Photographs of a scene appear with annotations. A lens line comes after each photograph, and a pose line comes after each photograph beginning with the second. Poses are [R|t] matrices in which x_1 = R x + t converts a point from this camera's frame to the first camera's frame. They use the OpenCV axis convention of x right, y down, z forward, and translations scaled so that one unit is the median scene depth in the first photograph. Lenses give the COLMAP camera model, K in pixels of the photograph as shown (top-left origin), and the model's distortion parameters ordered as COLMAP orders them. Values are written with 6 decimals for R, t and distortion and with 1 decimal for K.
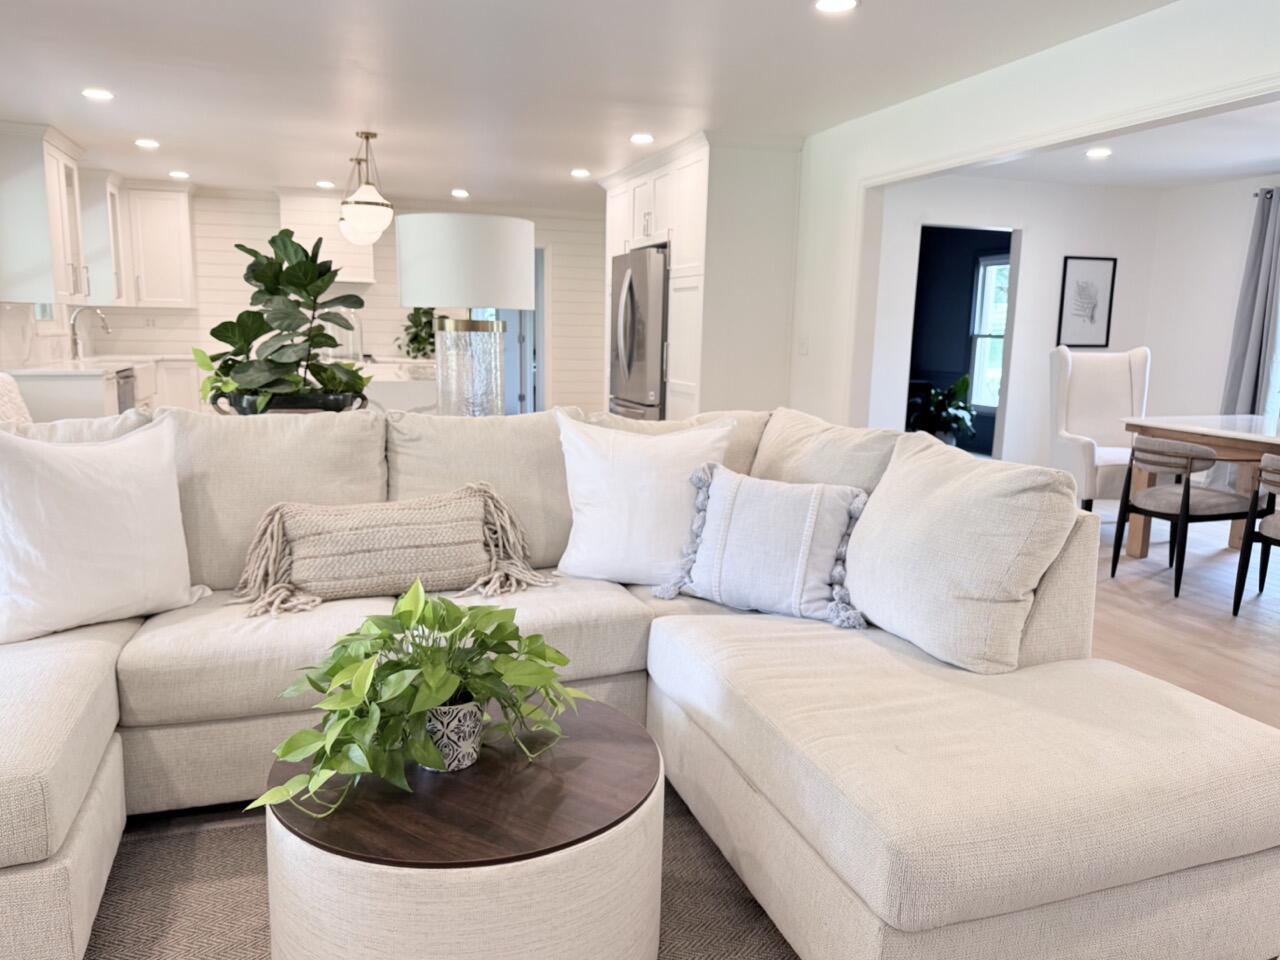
lens RADIAL K [[918.0, 0, 640.2], [0, 918.0, 482.1], [0, 0, 1]] dist [0.057460, -0.037511]
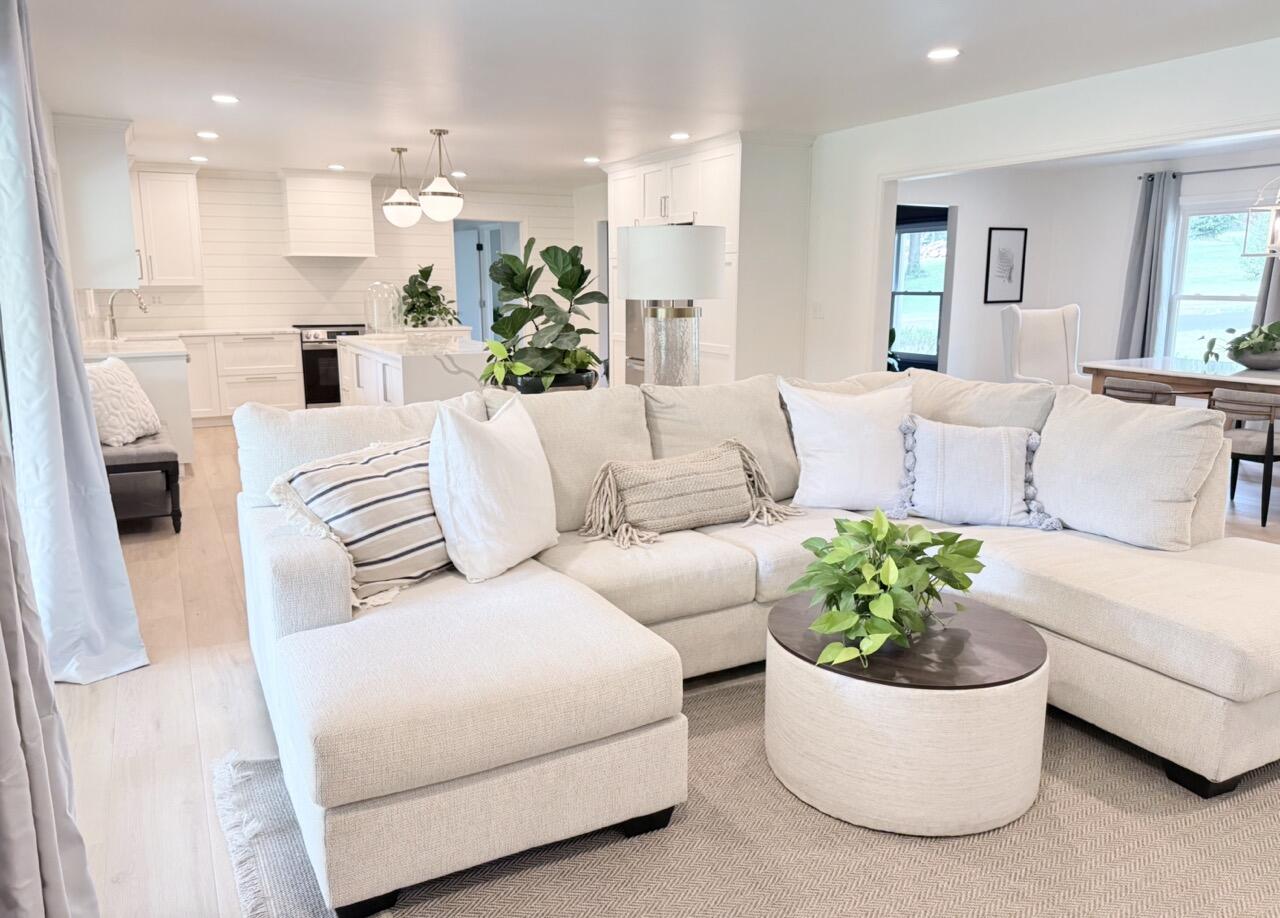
lens RADIAL K [[882.9, 0, 646.4], [0, 882.9, 432.3], [0, 0, 1]] dist [0.050014, -0.017823]
pose [[0.987048, -0.047065, 0.153364, -0.488241], [0.046598, 0.998892, 0.006638, -0.021771], [-0.153506, 0.000594, 0.988148, -0.196136]]
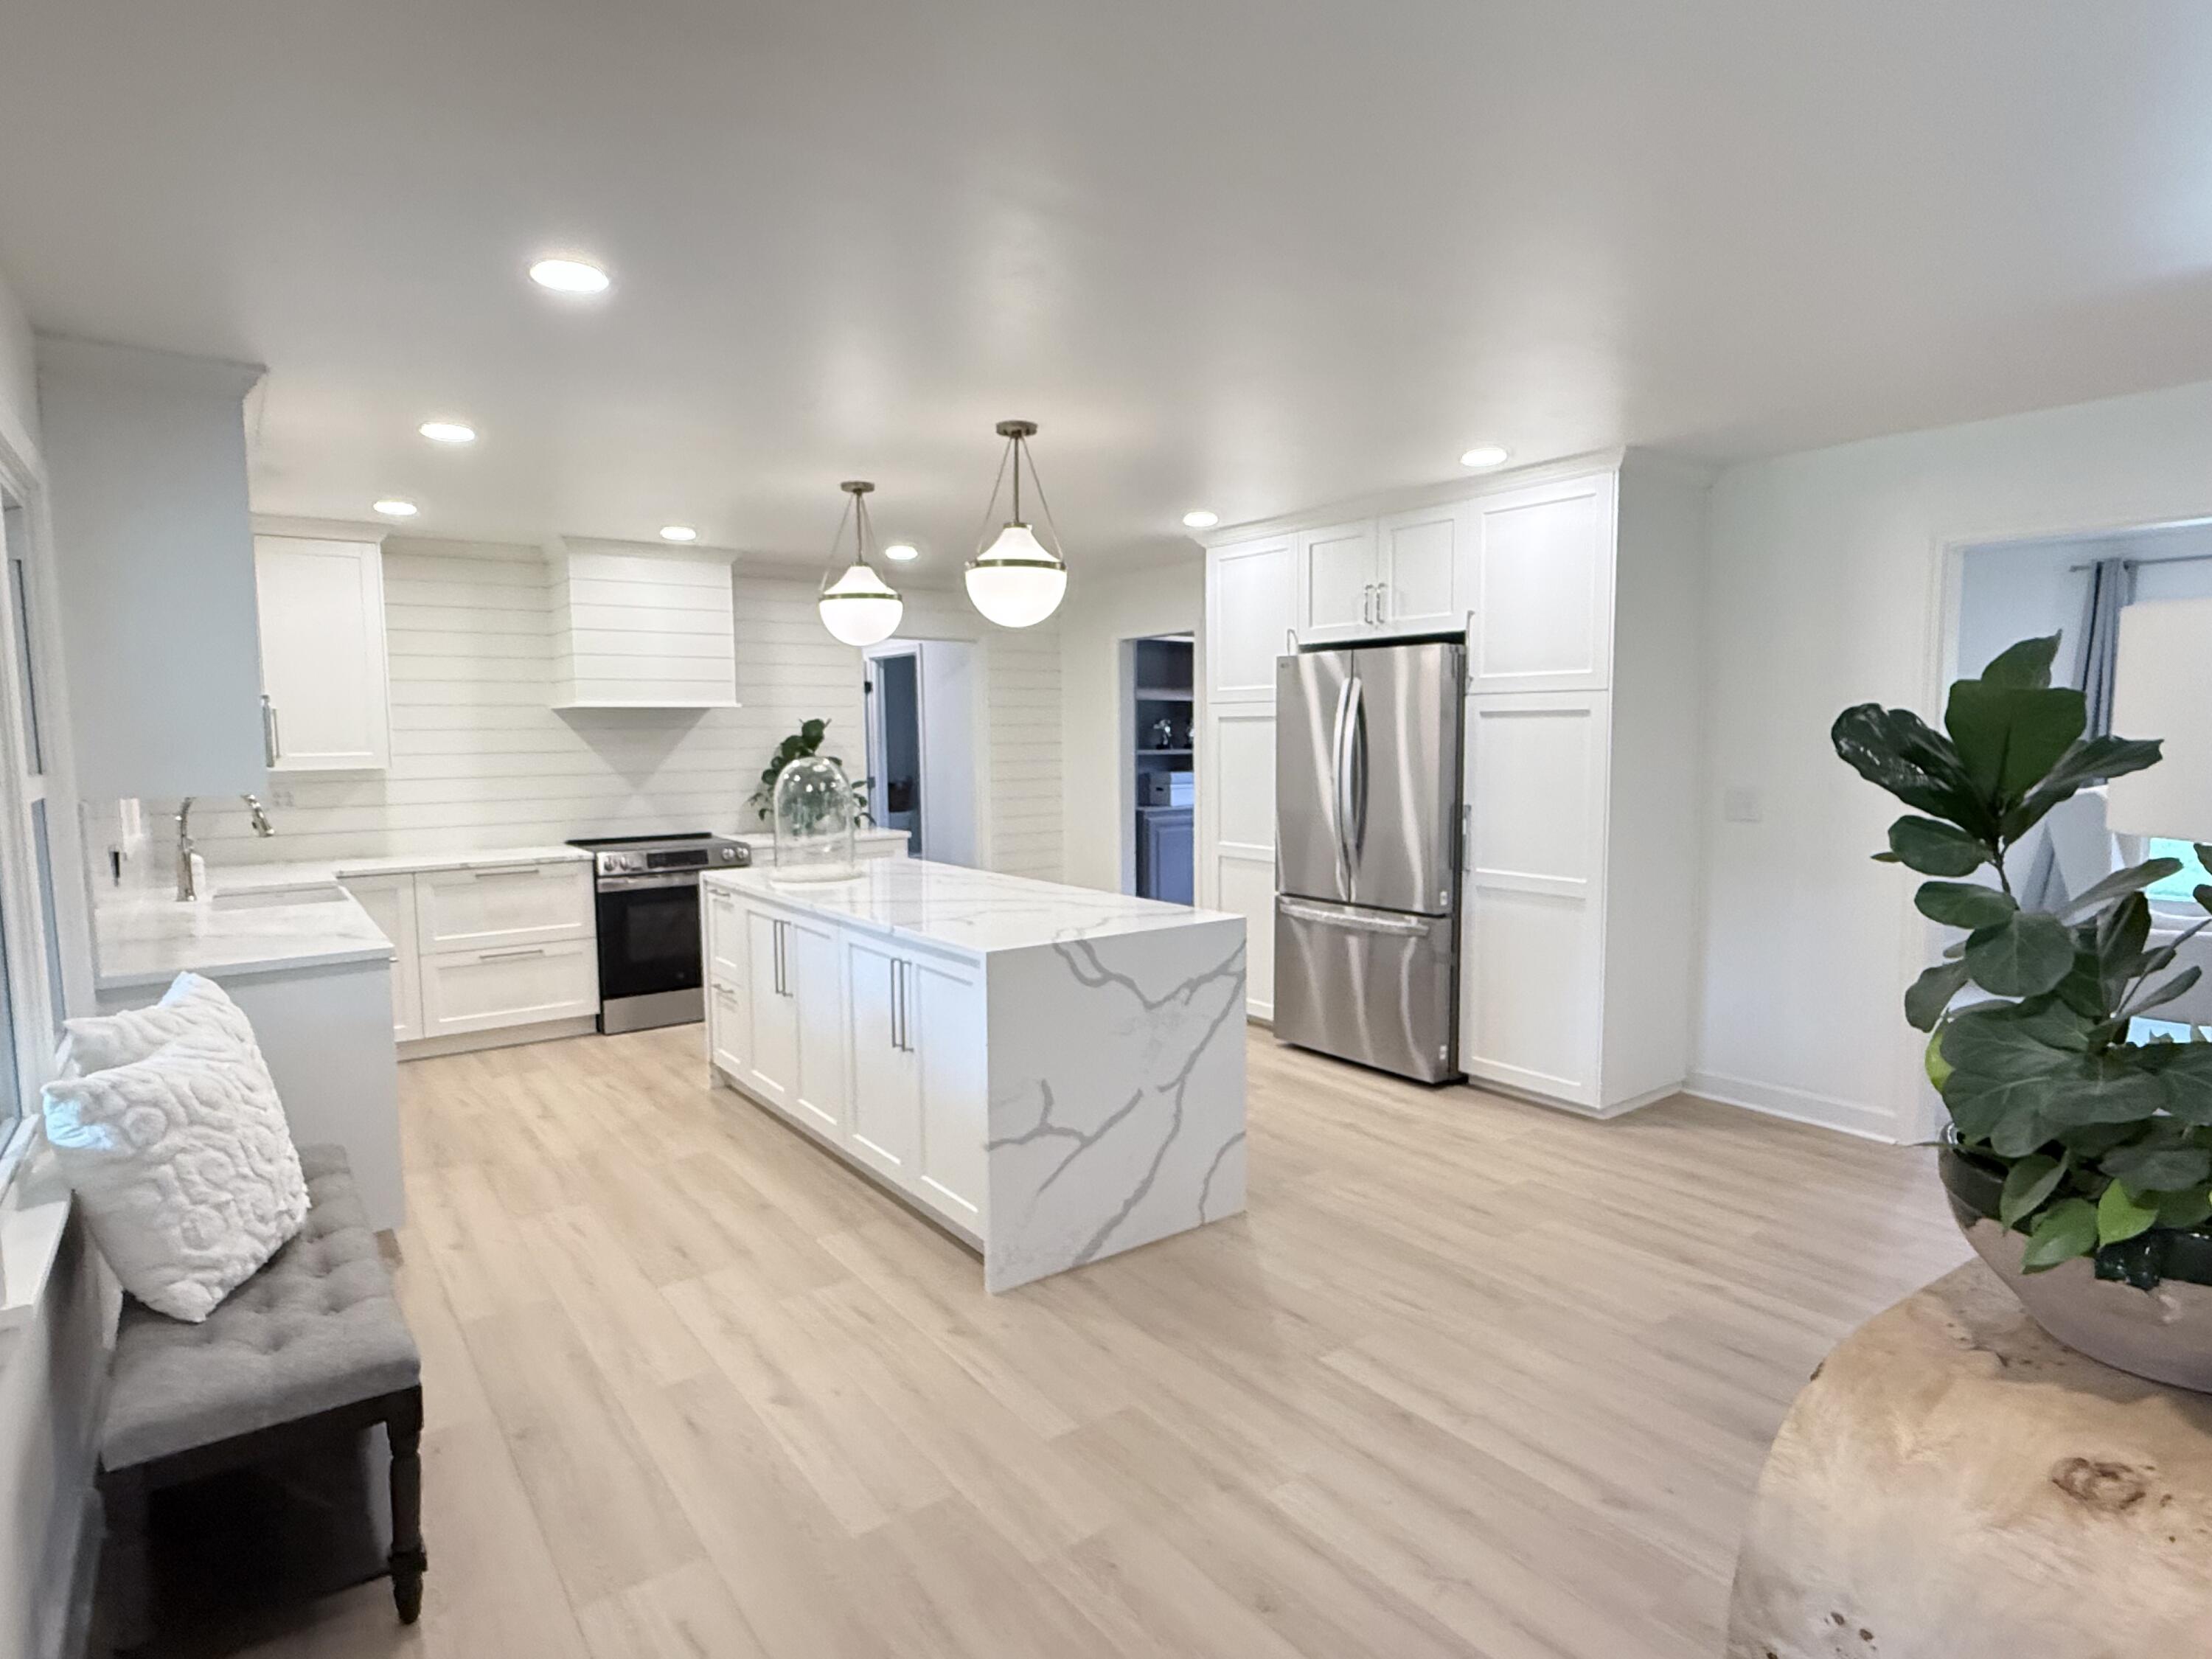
lens RADIAL K [[1182.8, 0, 1142.7], [0, 1182.8, 829.6], [0, 0, 1]] dist [0.012545, -0.000948]
pose [[0.951742, -0.056885, 0.301582, -0.916938], [0.081981, 0.994086, -0.071213, -0.238908], [-0.295748, 0.092501, 0.950777, 0.853954]]
